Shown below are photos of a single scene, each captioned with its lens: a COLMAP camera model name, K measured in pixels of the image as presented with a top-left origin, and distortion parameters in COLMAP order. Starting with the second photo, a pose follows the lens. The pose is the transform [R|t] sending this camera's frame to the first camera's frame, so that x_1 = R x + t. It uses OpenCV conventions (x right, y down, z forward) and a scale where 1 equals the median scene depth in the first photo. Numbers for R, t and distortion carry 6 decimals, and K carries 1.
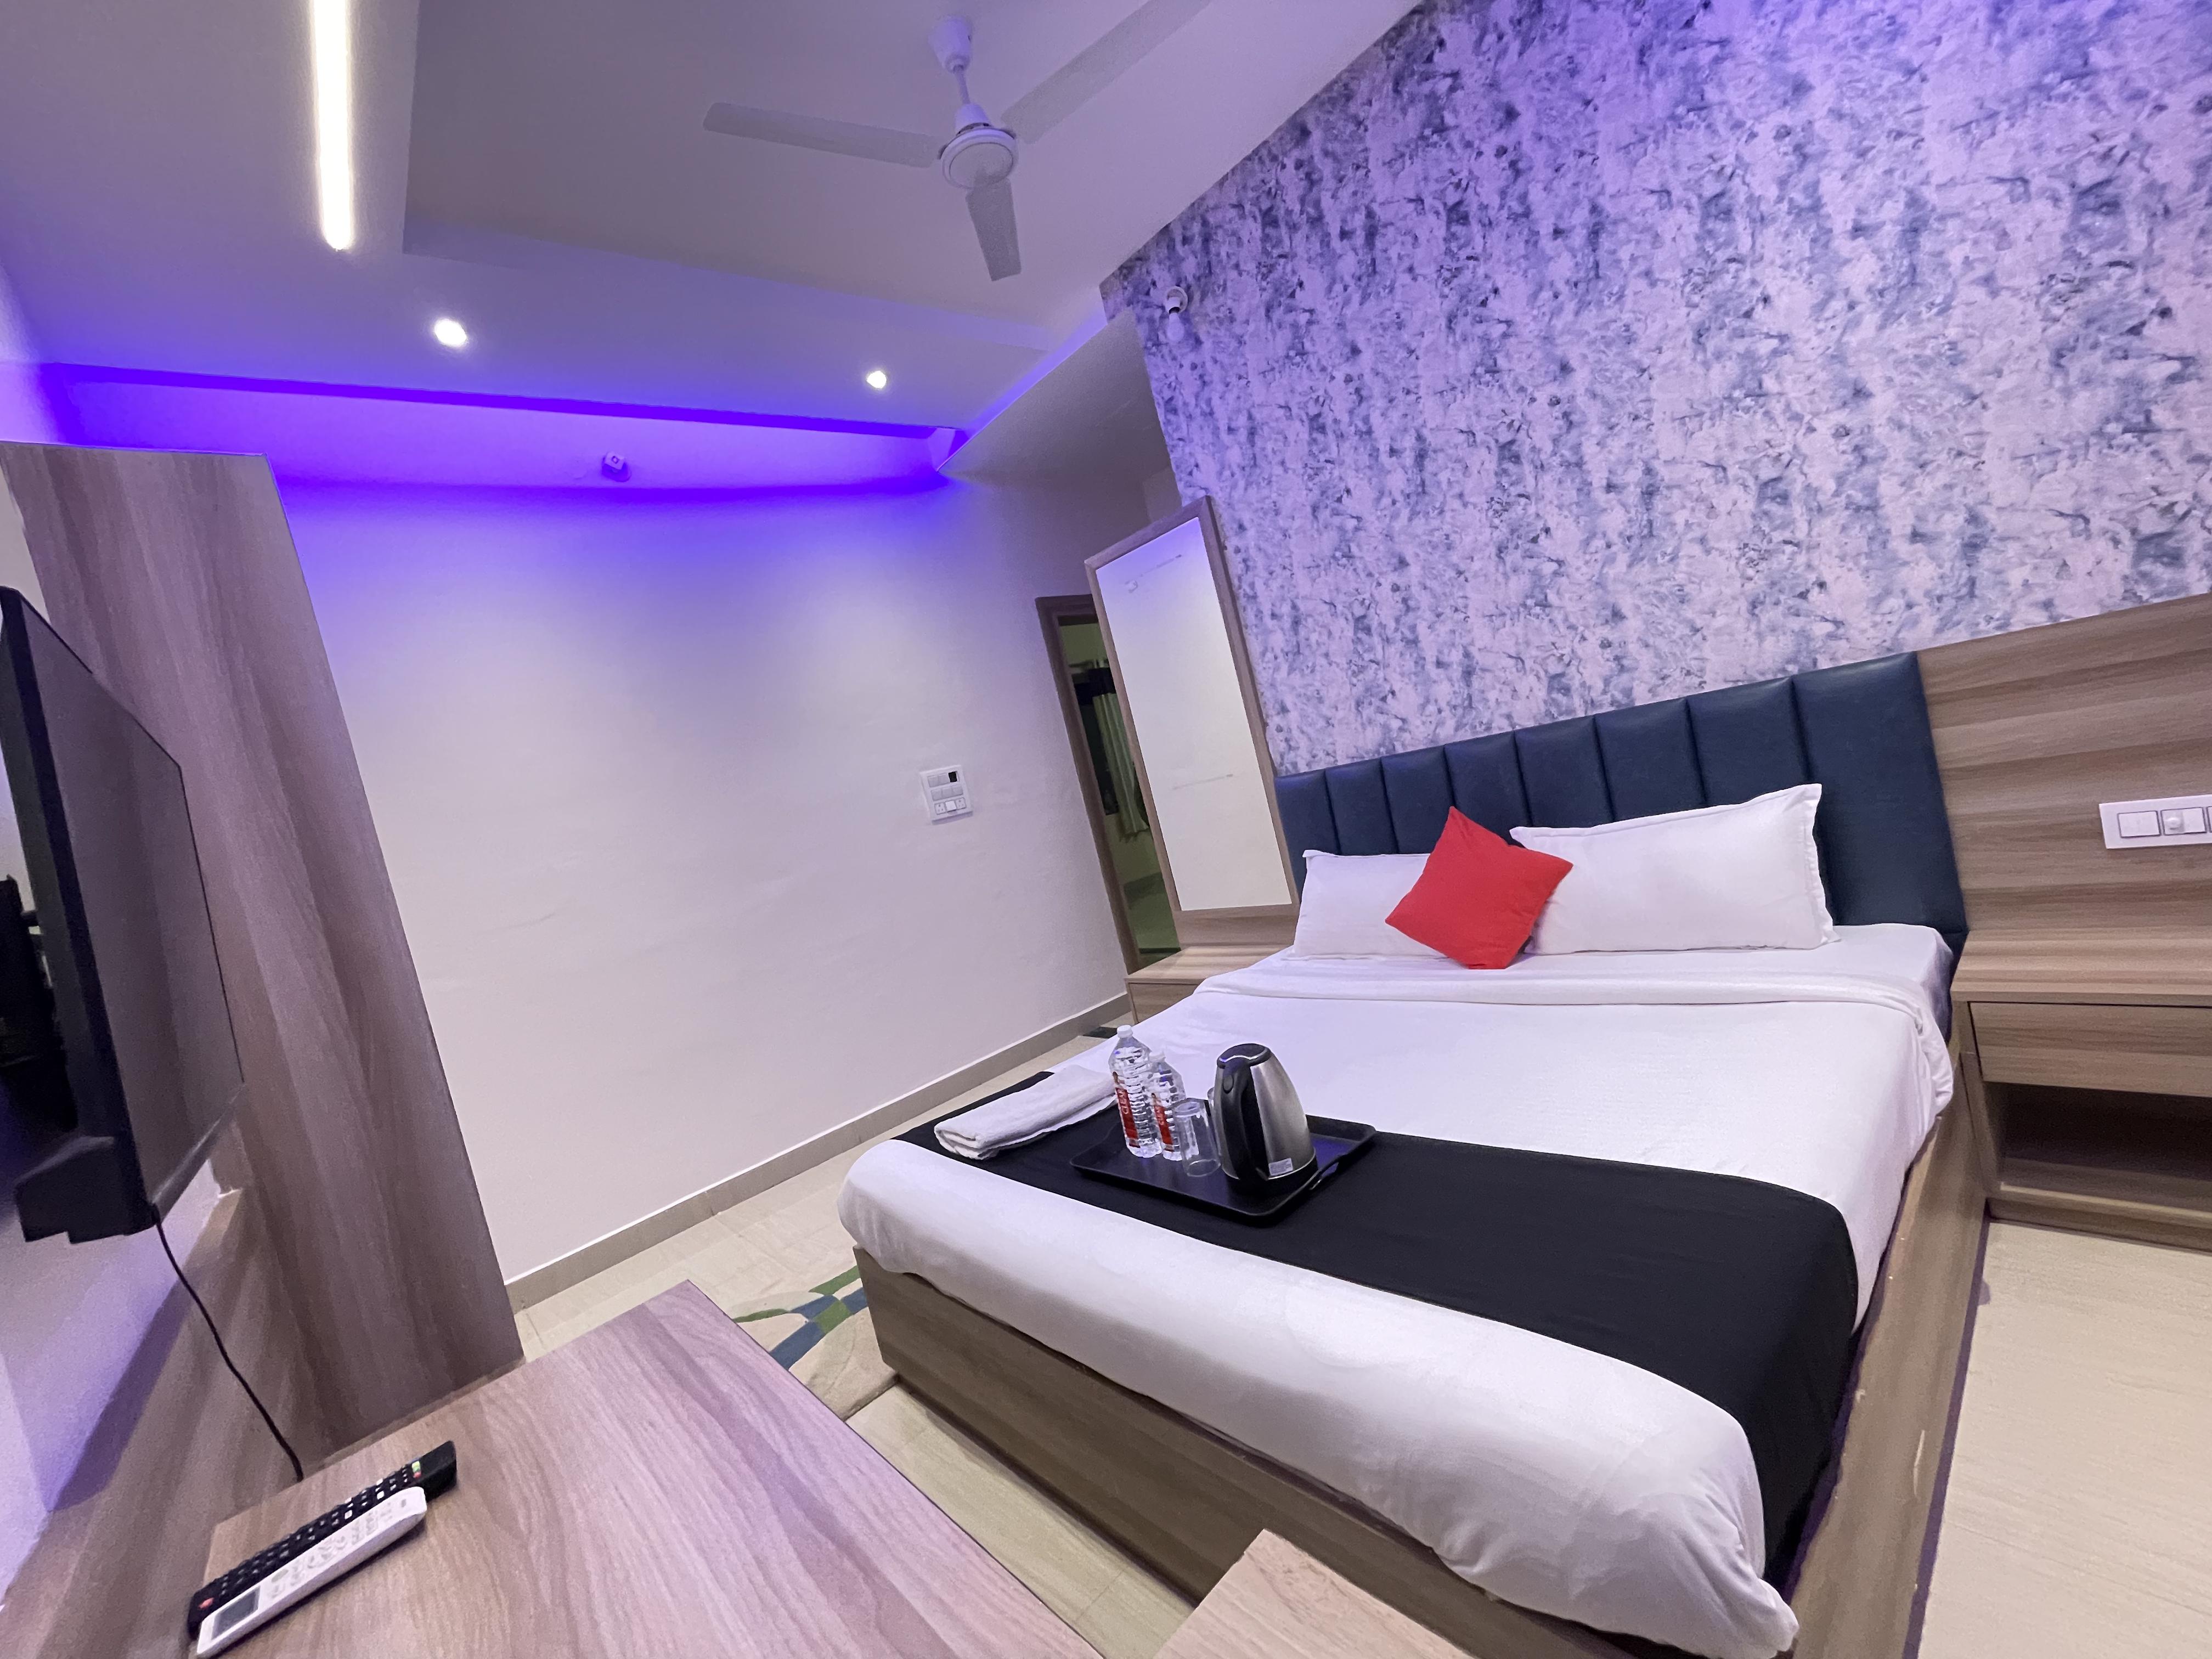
lens RADIAL K [[894.8, 0, 1120.0], [0, 894.8, 826.6], [0, 0, 1]] dist [-0.001811, -0.000316]
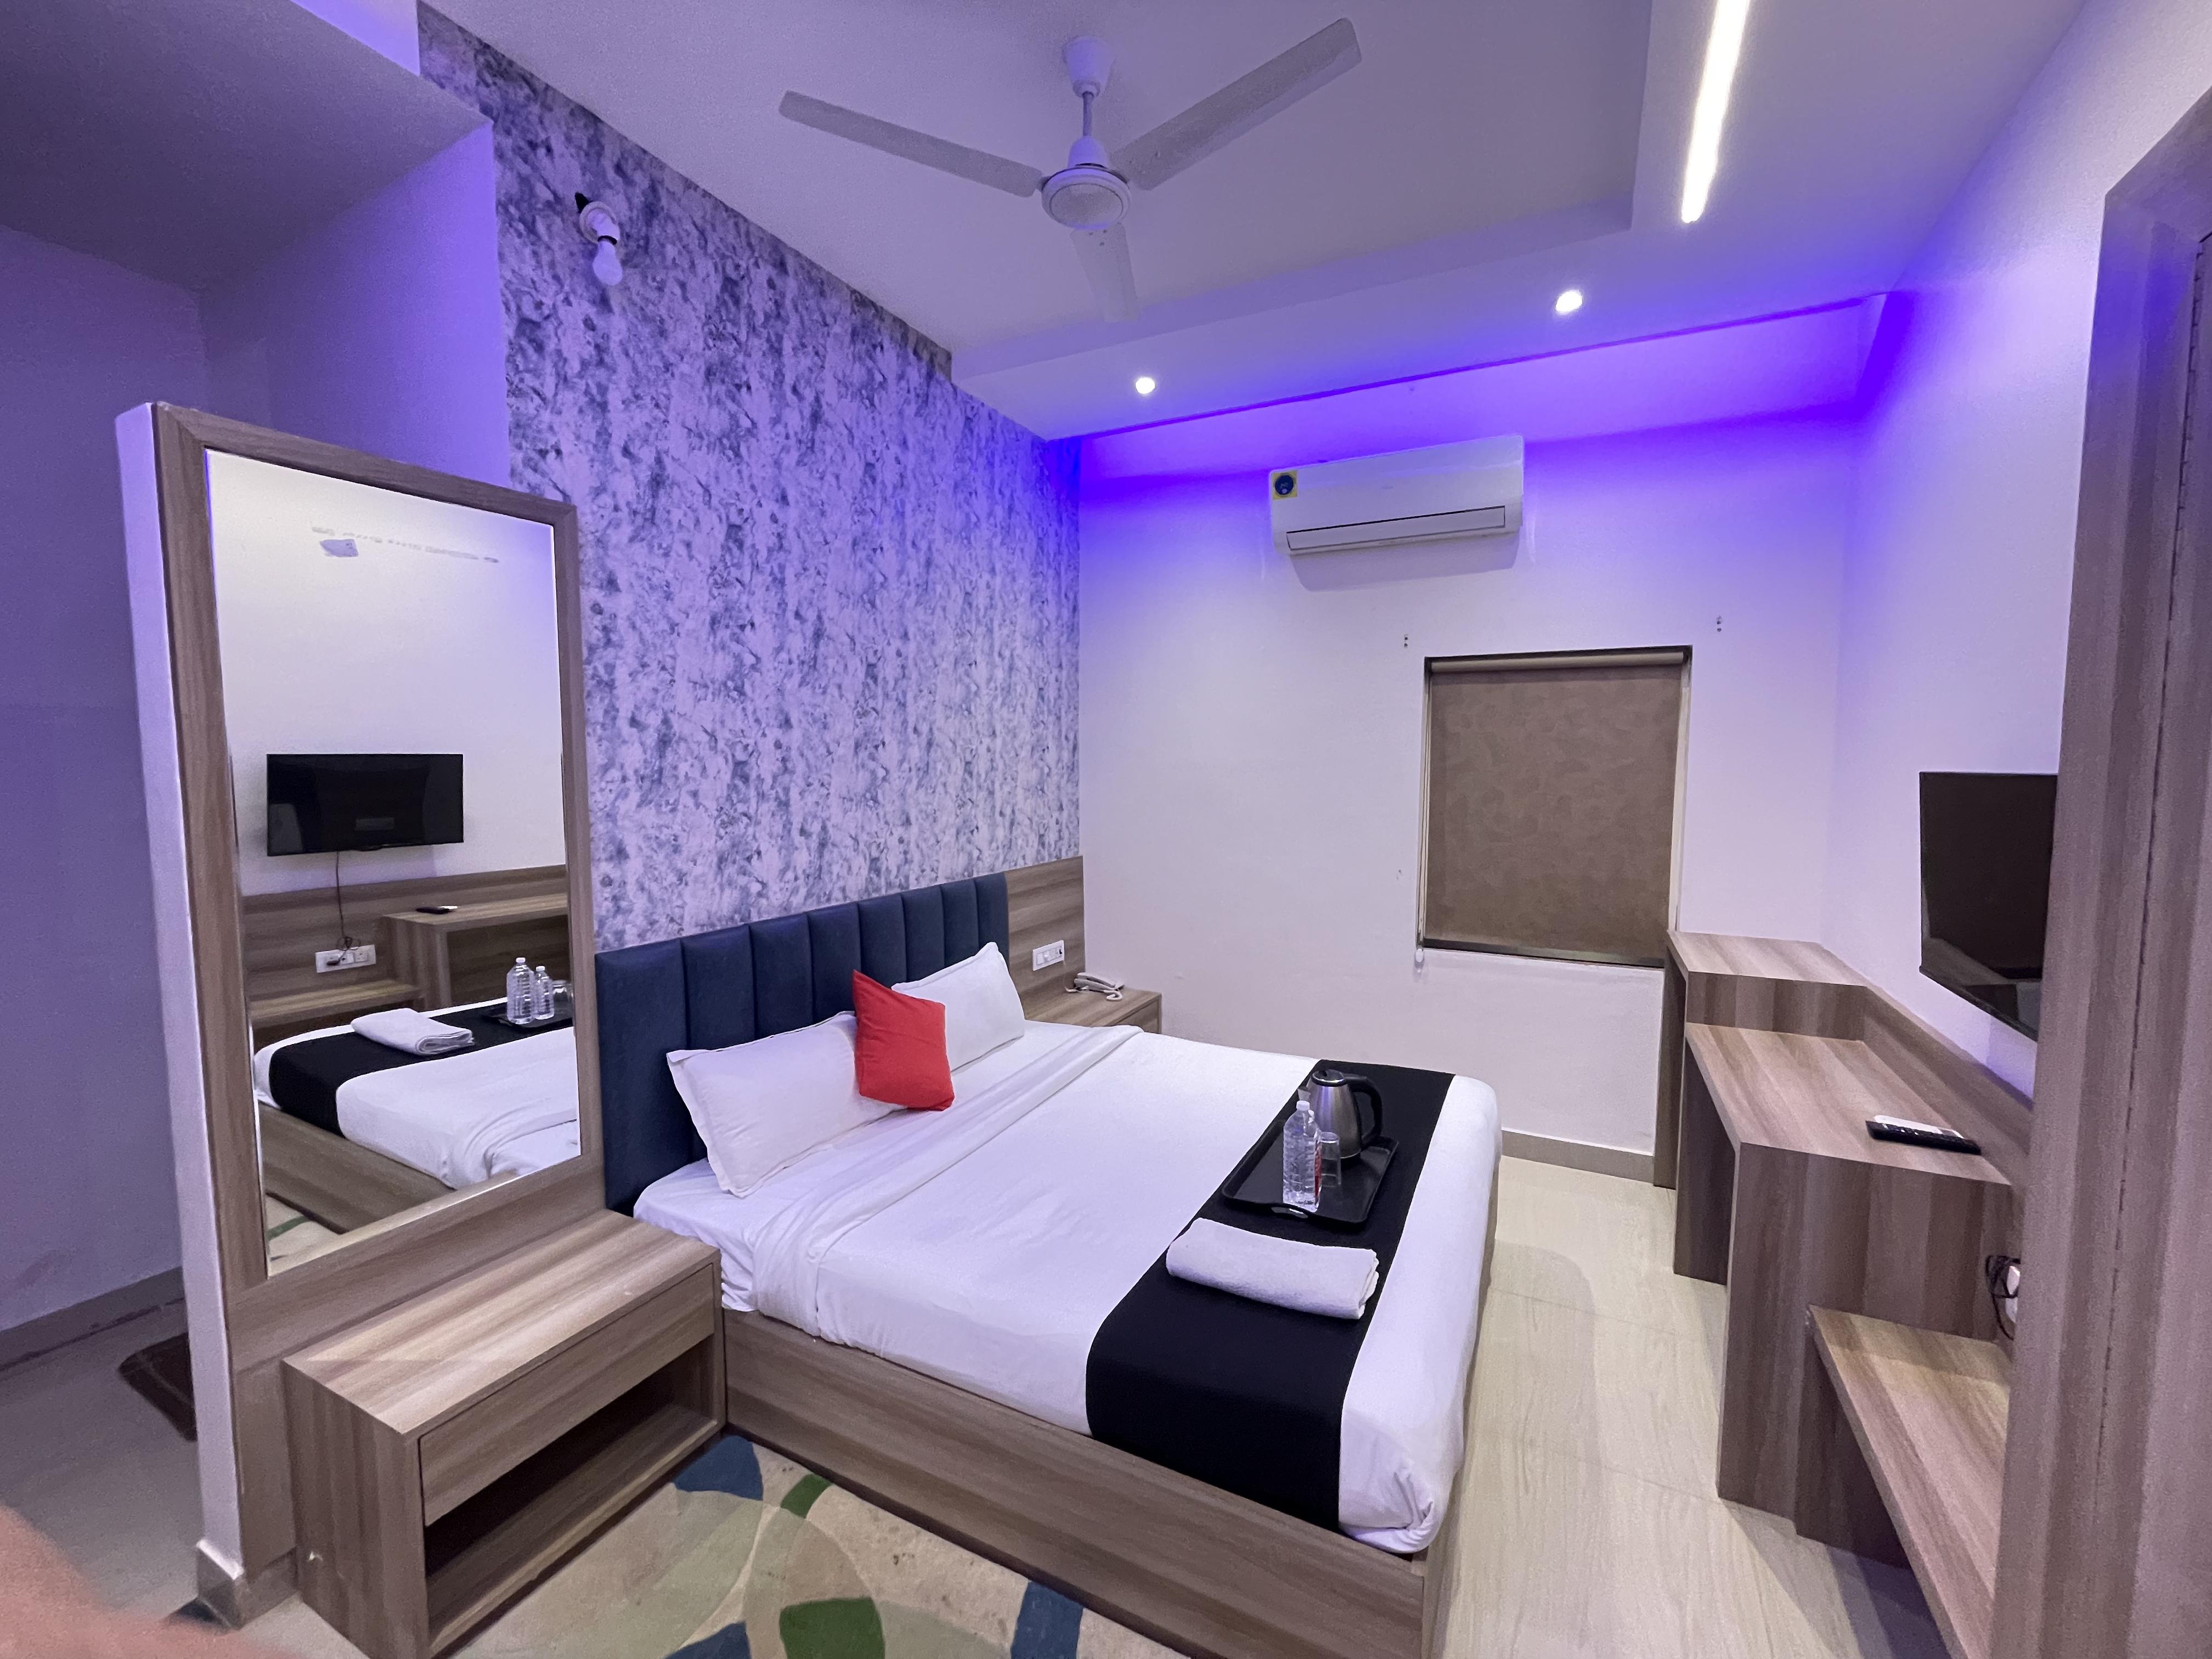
lens RADIAL K [[894.8, 0, 1107.8], [0, 894.8, 822.1], [0, 0, 1]] dist [-0.001811, -0.000316]
pose [[-0.342534, 0.166703, 0.924597, -0.658035], [0.131858, 0.982922, -0.128370, -0.018474], [-0.930206, 0.077945, -0.358665, 0.999229]]
